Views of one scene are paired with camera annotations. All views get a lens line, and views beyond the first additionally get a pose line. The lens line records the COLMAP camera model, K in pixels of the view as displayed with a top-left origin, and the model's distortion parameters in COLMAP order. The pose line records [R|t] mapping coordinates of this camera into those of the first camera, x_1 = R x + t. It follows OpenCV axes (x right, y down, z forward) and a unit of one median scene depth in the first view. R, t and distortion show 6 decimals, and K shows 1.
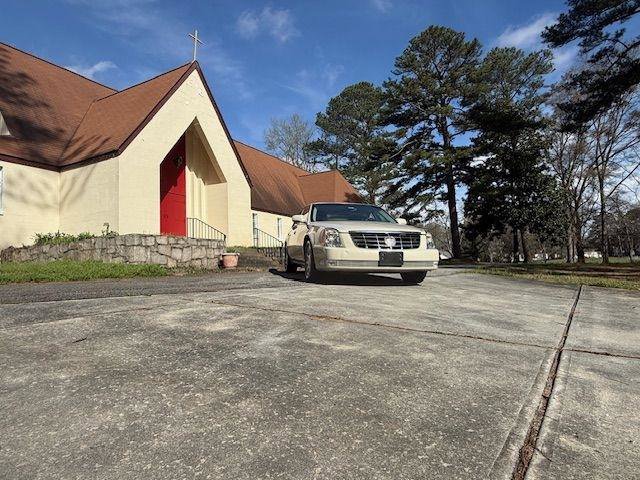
lens RADIAL K [[389.5, 0, 319.9], [0, 389.5, 245.4], [0, 0, 1]] dist [-0.001789, -0.000154]
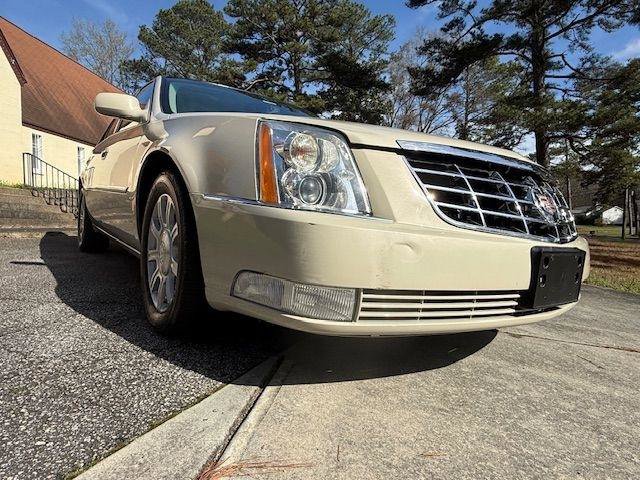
lens RADIAL K [[389.5, 0, 316.5], [0, 389.5, 240.5], [0, 0, 1]] dist [-0.001789, -0.000154]
pose [[0.906369, 0.026028, 0.421684, -0.007656], [-0.071409, 0.993178, 0.092184, 0.000088], [-0.416408, -0.113665, 0.902045, 0.125496]]
